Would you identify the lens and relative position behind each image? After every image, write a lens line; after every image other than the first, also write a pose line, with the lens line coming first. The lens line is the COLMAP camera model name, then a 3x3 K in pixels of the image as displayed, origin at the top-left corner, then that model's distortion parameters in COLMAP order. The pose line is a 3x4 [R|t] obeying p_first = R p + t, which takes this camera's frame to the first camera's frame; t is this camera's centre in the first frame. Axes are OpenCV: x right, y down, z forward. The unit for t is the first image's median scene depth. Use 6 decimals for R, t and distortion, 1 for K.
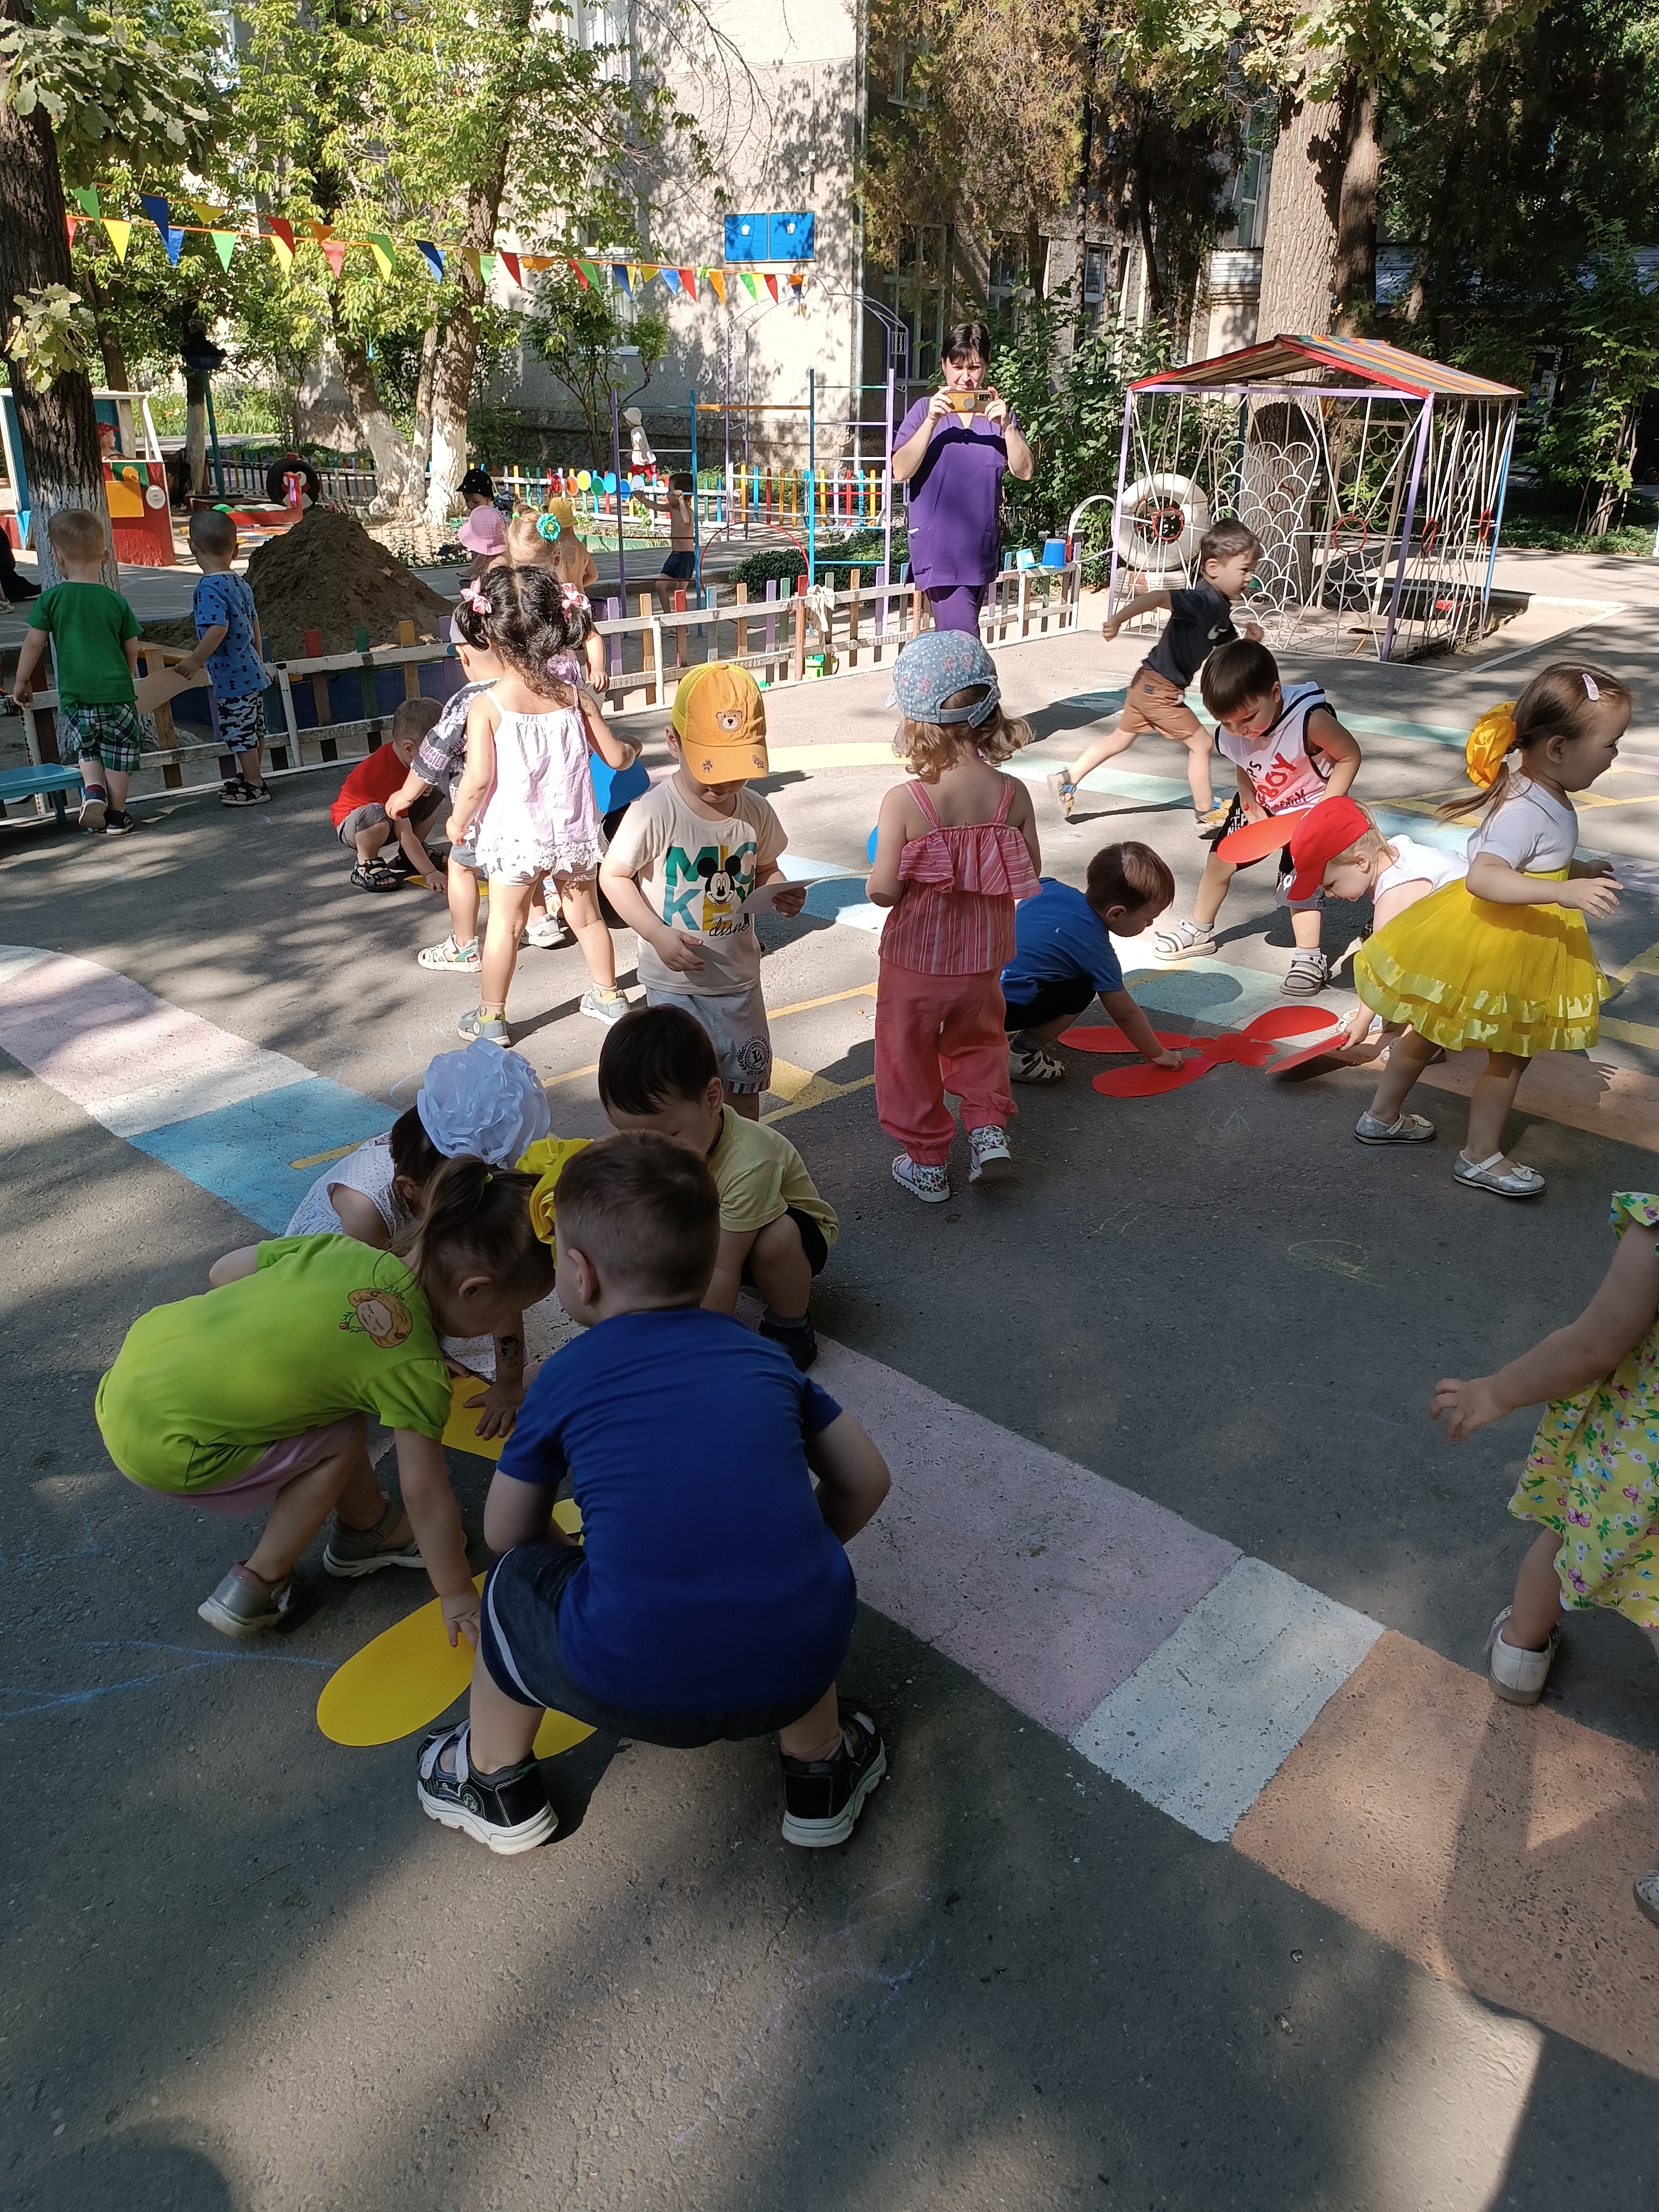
lens RADIAL K [[1726.5, 0, 829.5], [0, 1726.5, 1106.0], [0, 0, 1]] dist [0.091716, -0.068312]
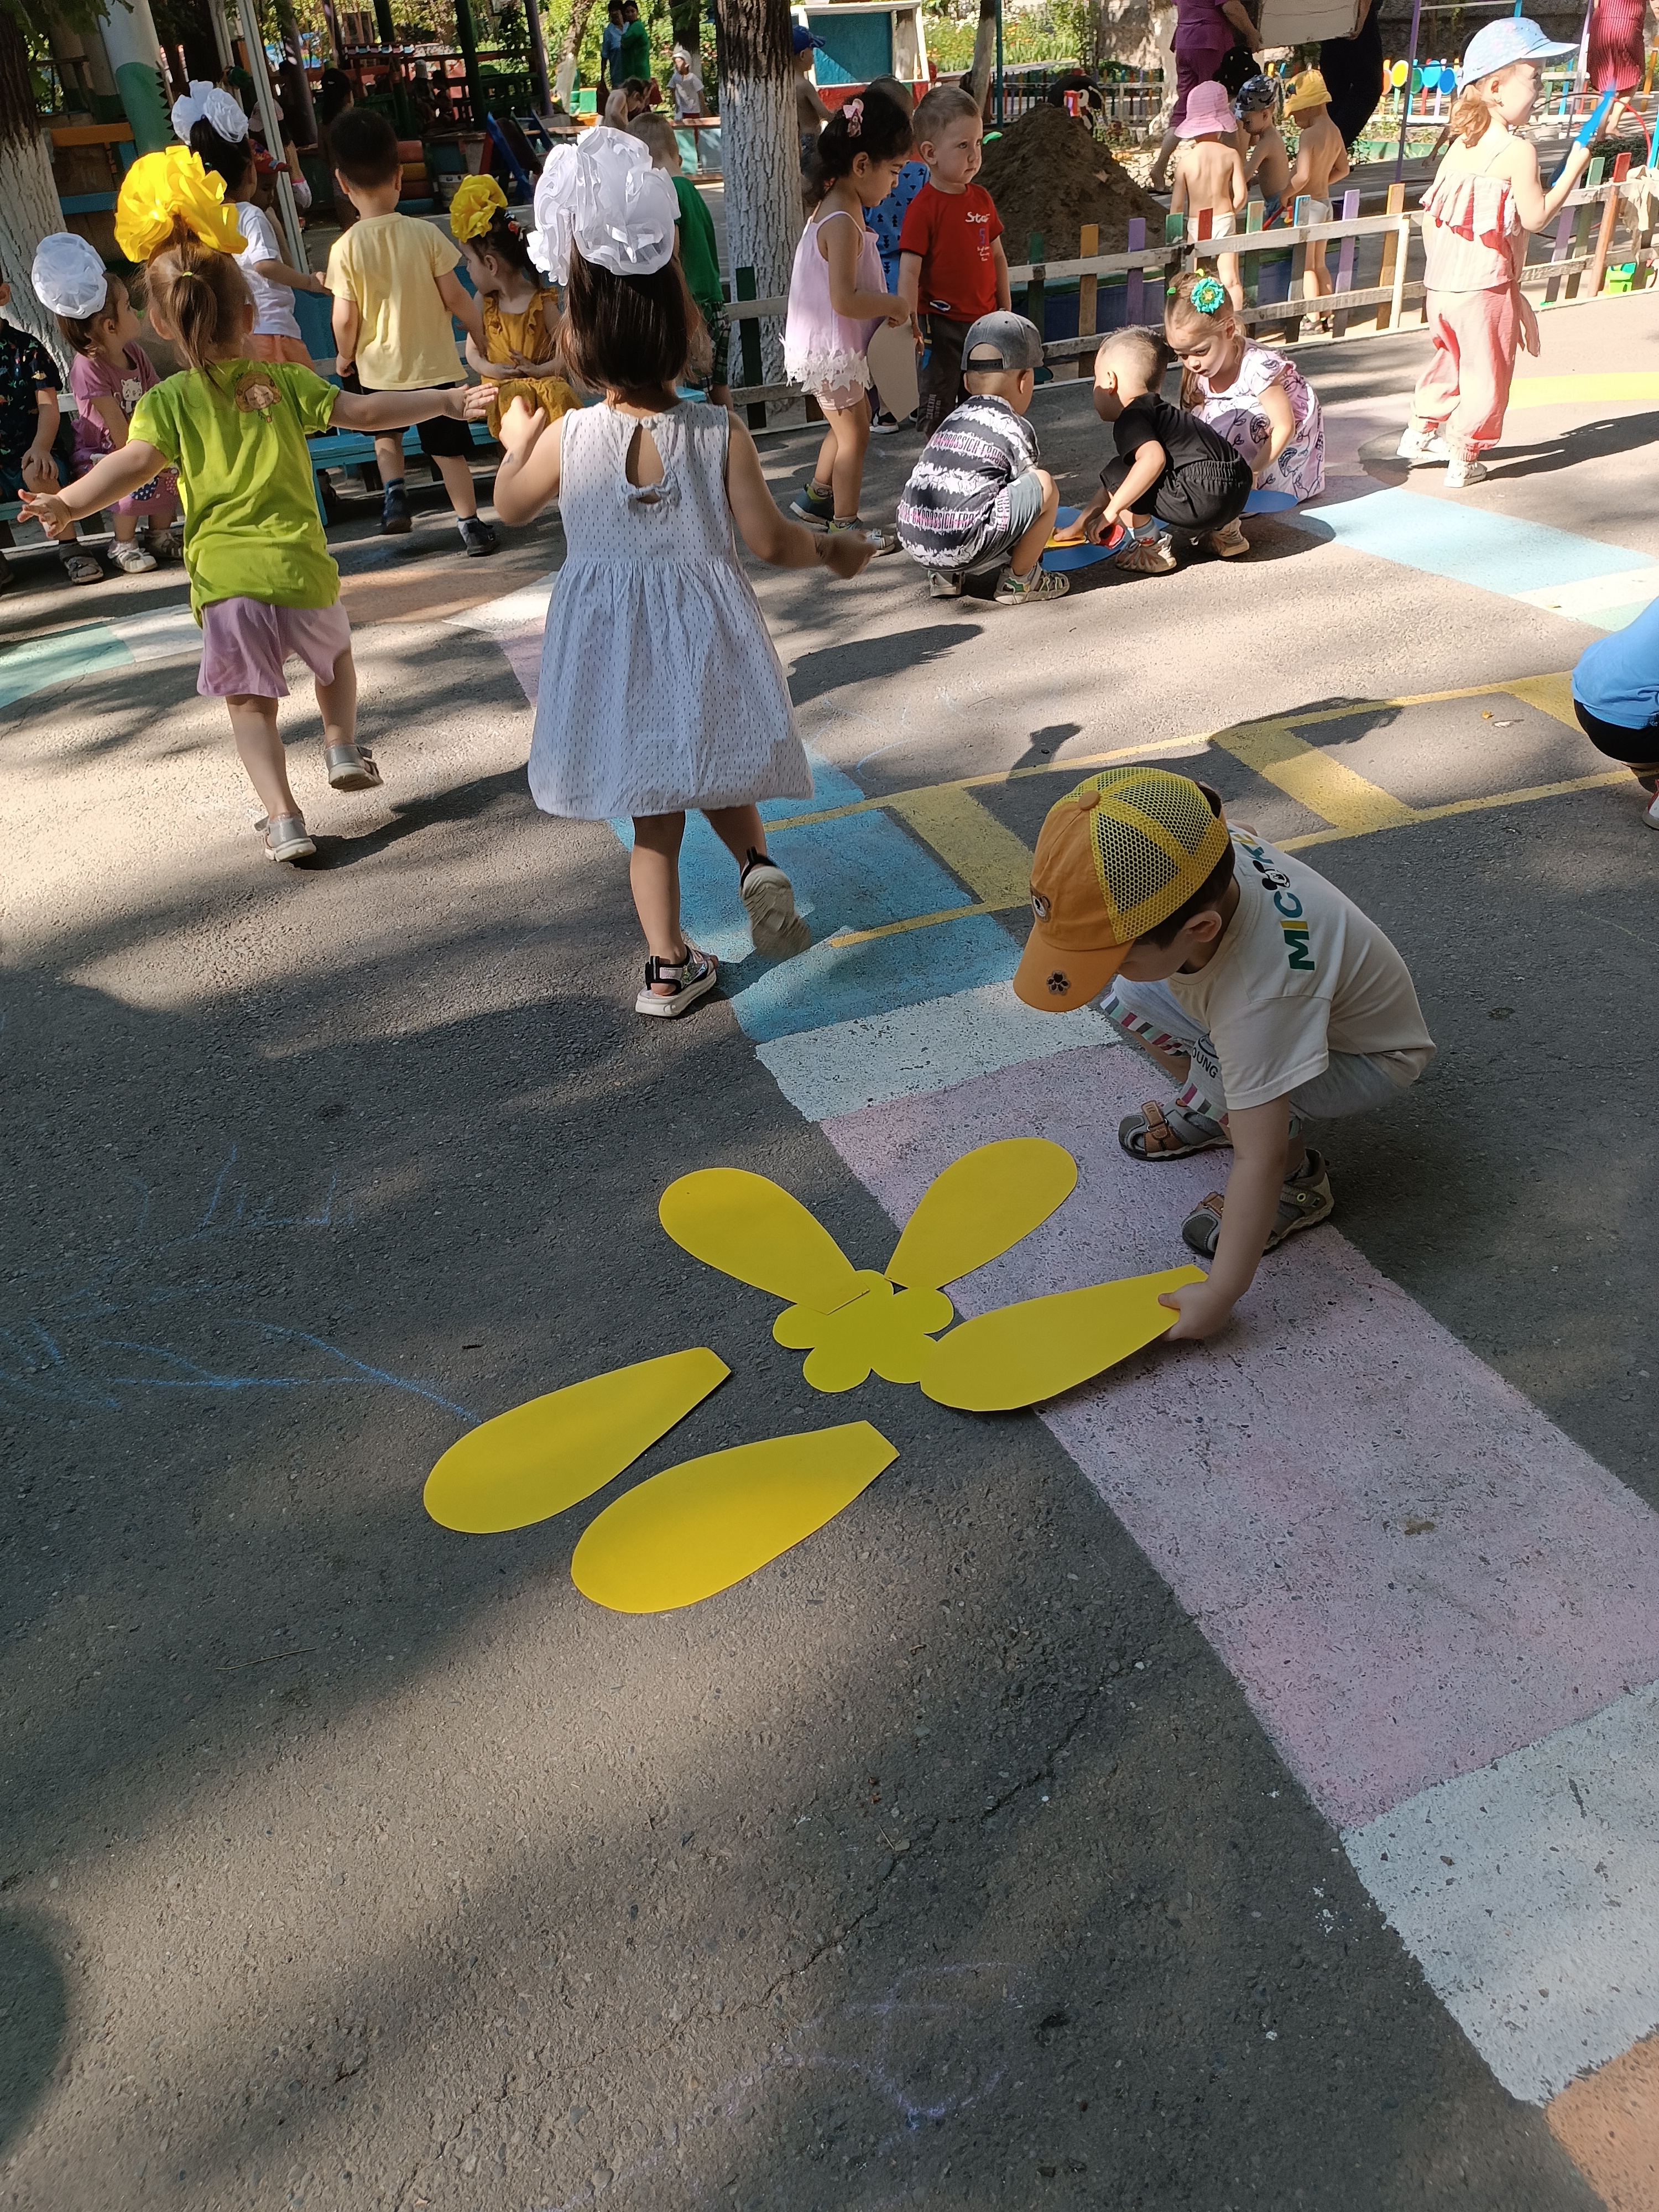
lens RADIAL K [[1695.8, 0, 829.5], [0, 1695.8, 1106.0], [0, 0, 1]] dist [0.023133, 0.001783]
pose [[0.893645, 0.182878, -0.409822, 0.077601], [-0.113471, 0.975608, 0.187921, 0.001066], [0.434192, -0.121432, 0.892598, 0.170034]]
